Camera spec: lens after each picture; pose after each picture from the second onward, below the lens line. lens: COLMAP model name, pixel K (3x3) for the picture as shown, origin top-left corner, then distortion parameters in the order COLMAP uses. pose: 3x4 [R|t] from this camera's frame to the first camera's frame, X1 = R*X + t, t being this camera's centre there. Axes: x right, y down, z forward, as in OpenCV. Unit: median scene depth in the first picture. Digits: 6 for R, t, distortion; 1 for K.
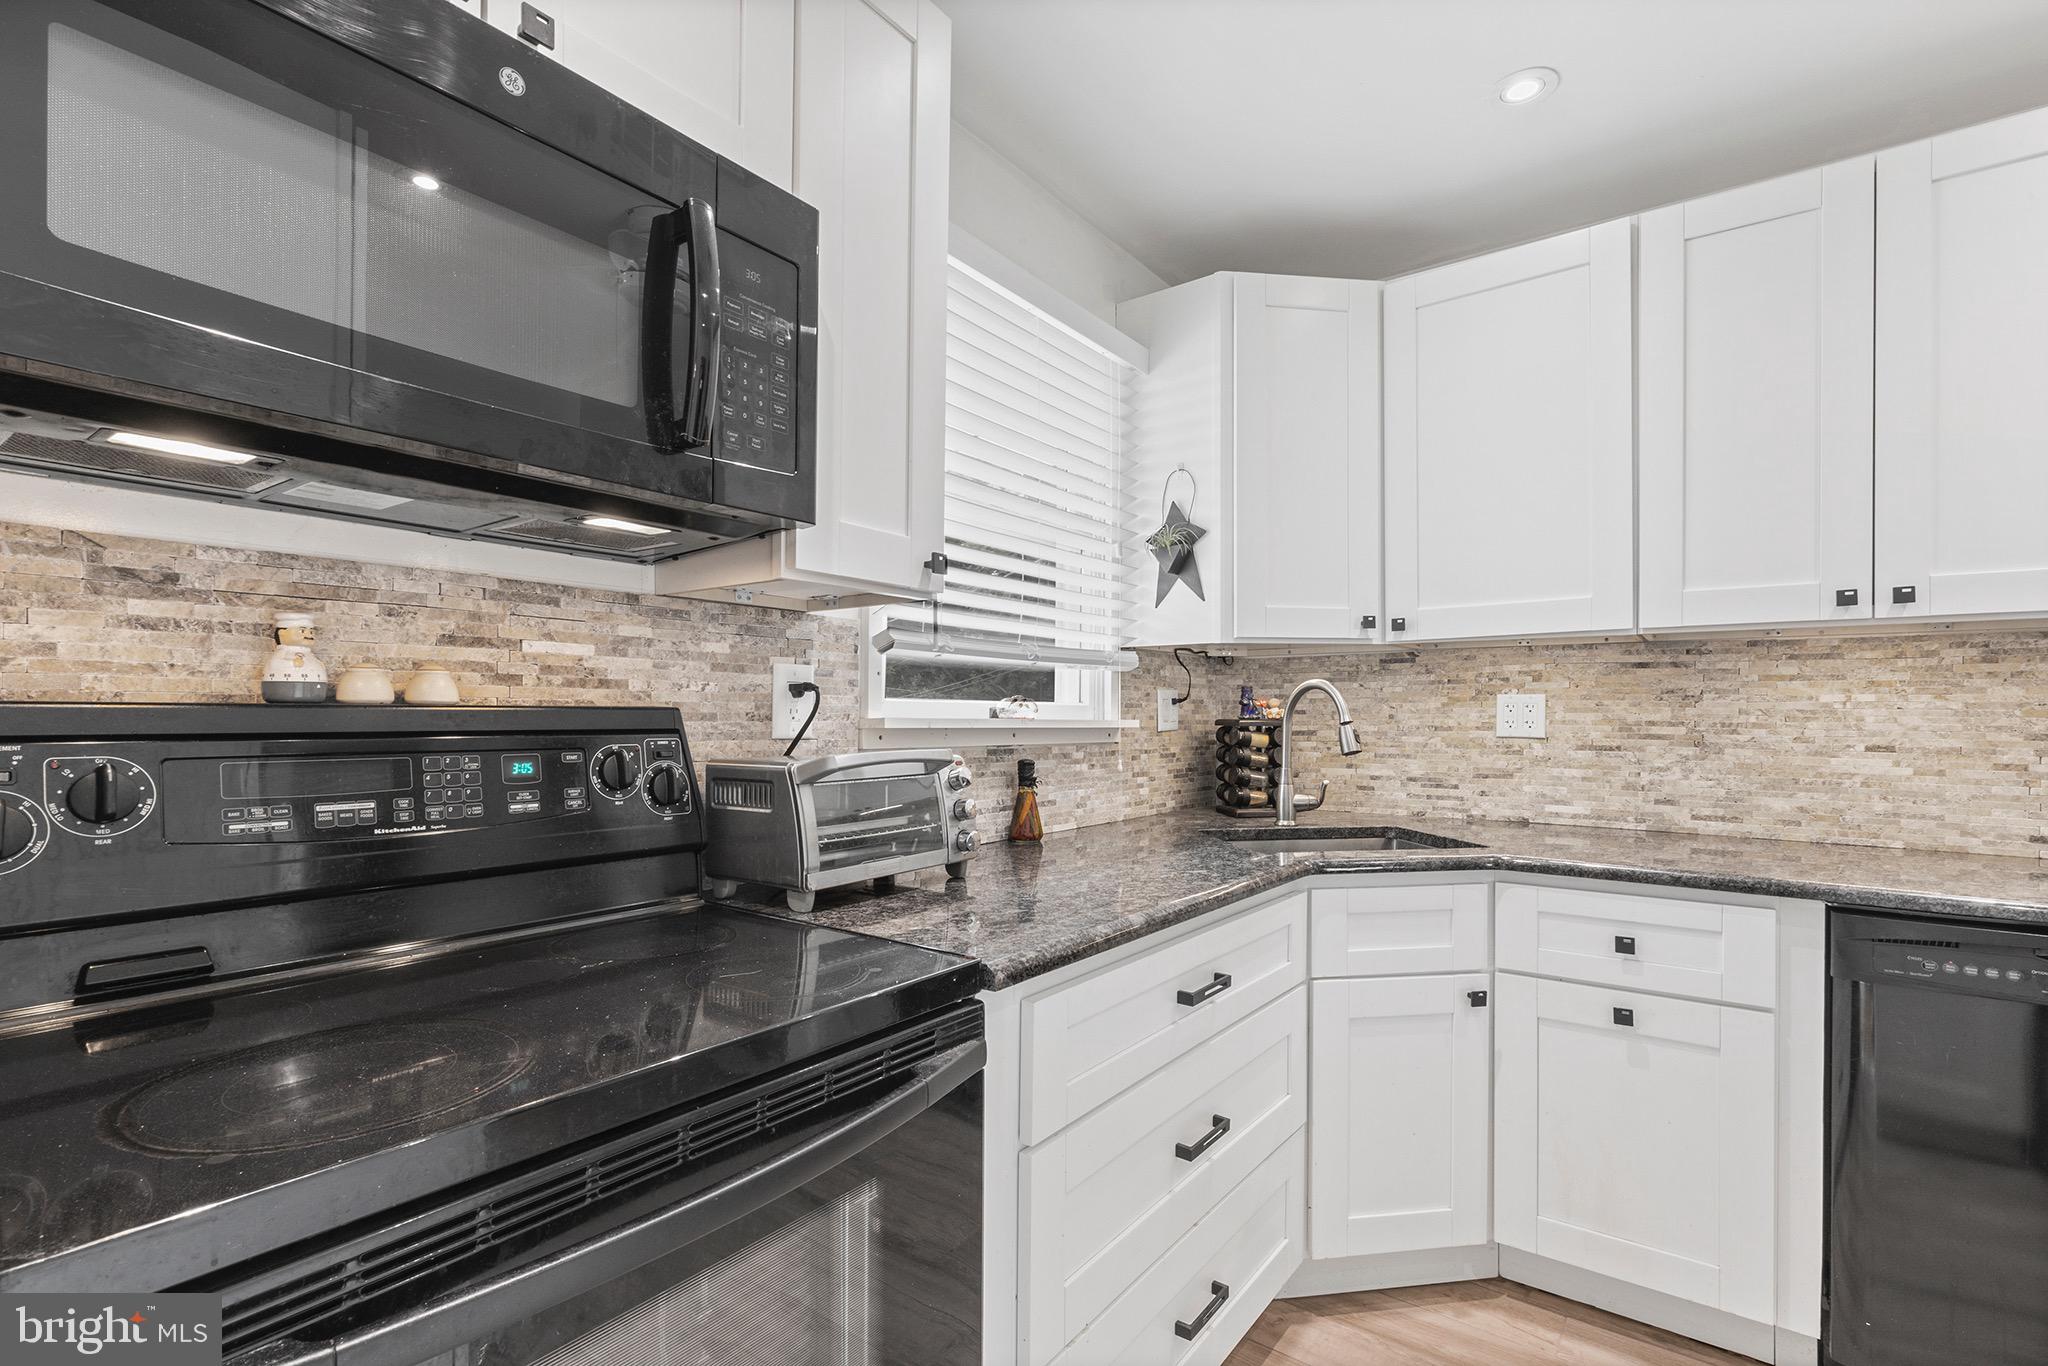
lens RADIAL K [[939.2, 0, 1022.0], [0, 939.2, 716.2], [0, 0, 1]] dist [0.003854, 0.001039]
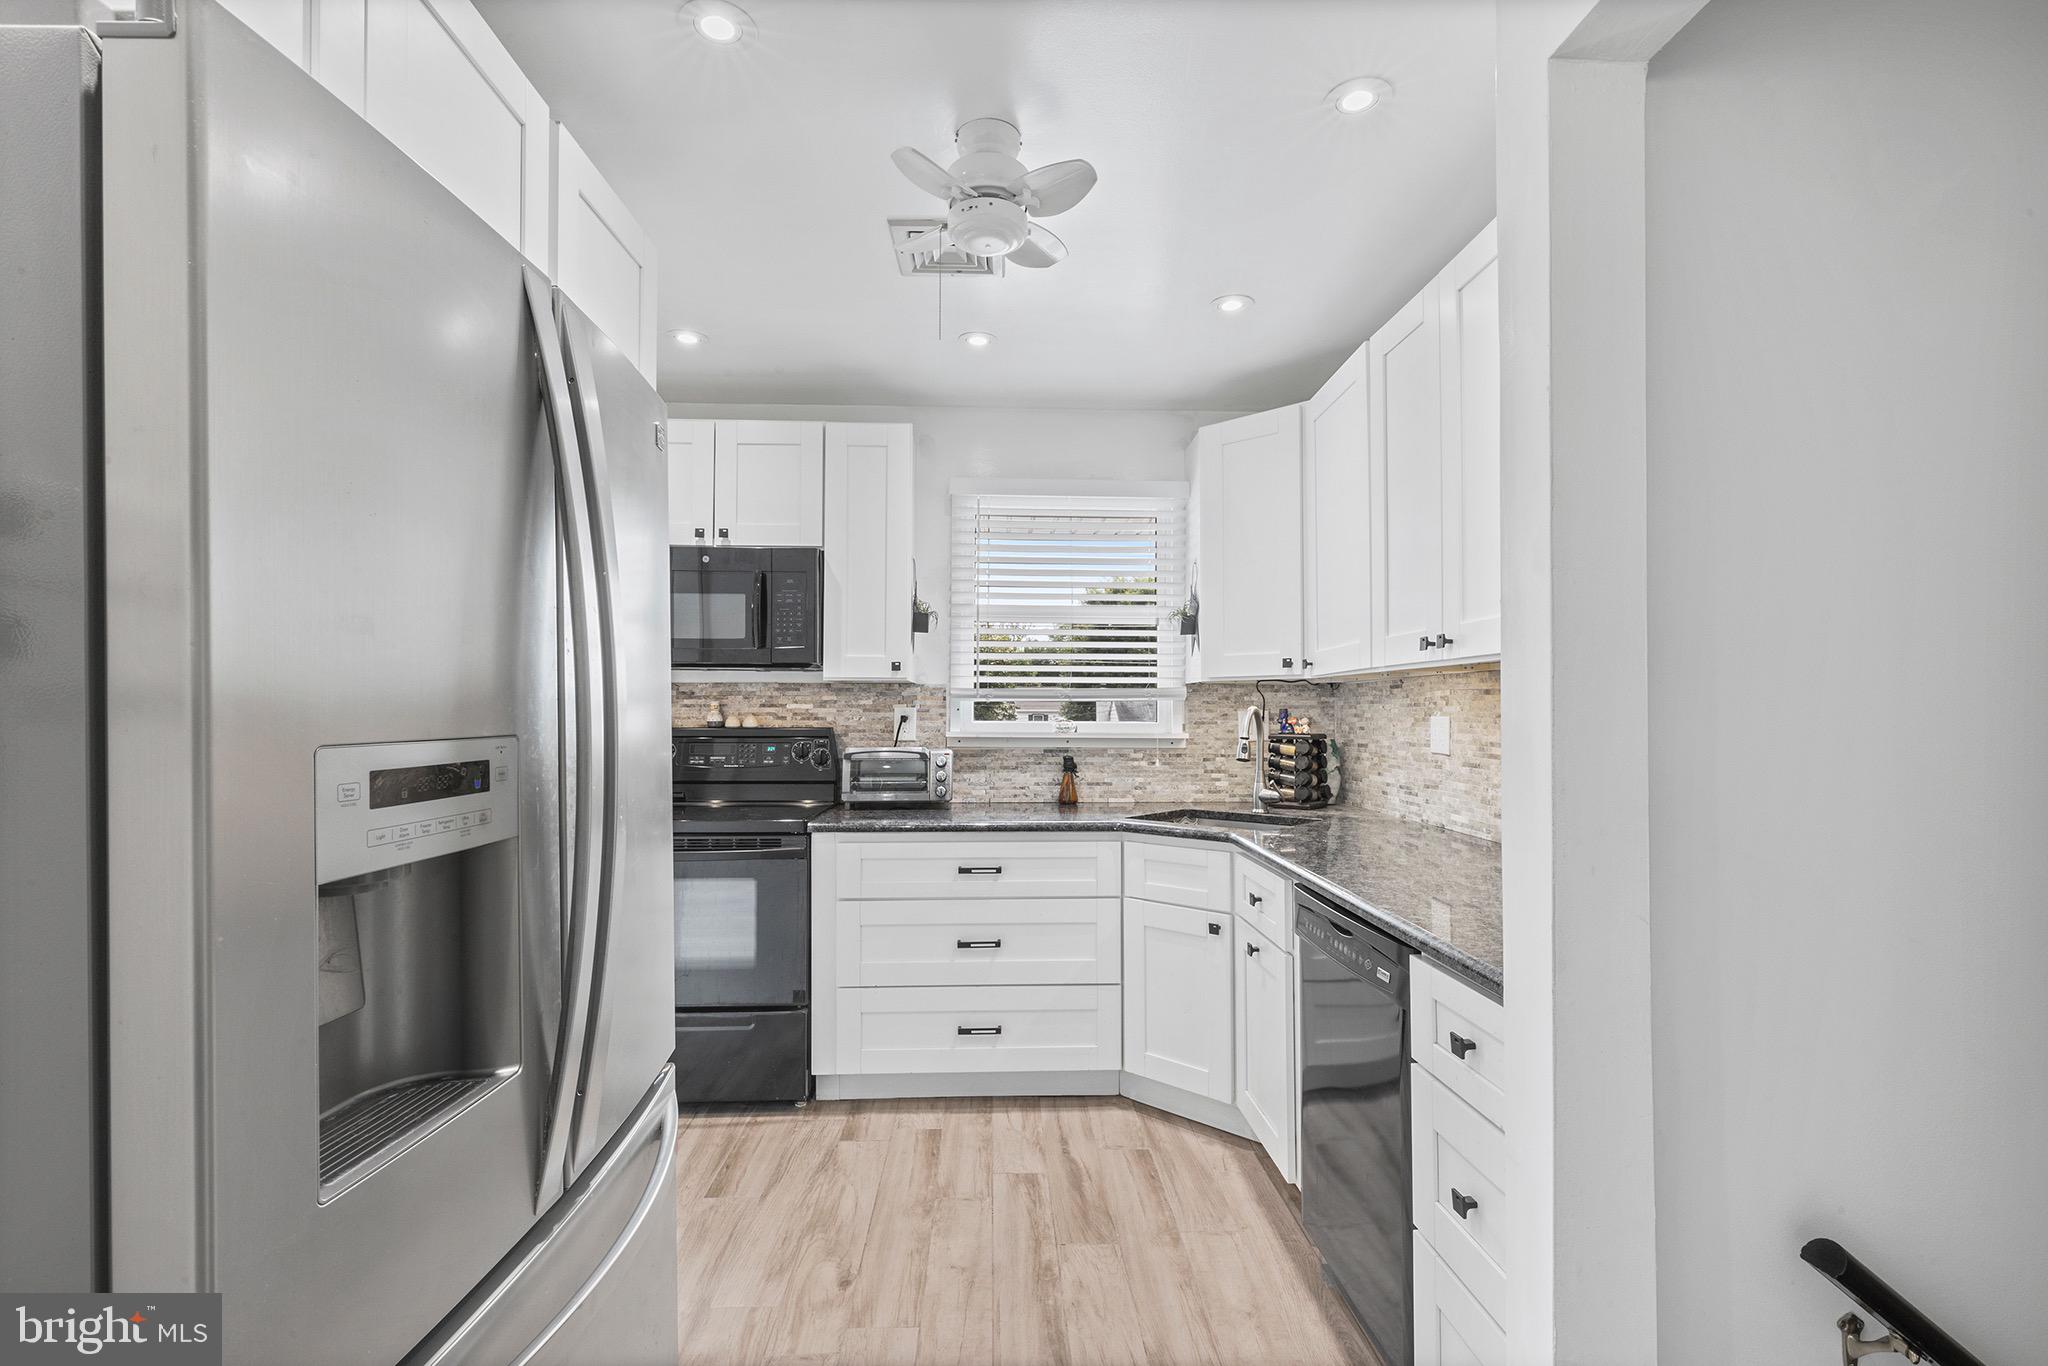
lens RADIAL K [[939.2, 0, 1031.4], [0, 939.2, 696.0], [0, 0, 1]] dist [0.003854, 0.001039]
pose [[0.629930, -0.014810, -0.776510, 1.748751], [0.000297, 0.999823, -0.018828, -0.042048], [0.776652, 0.011630, 0.629823, -0.175944]]
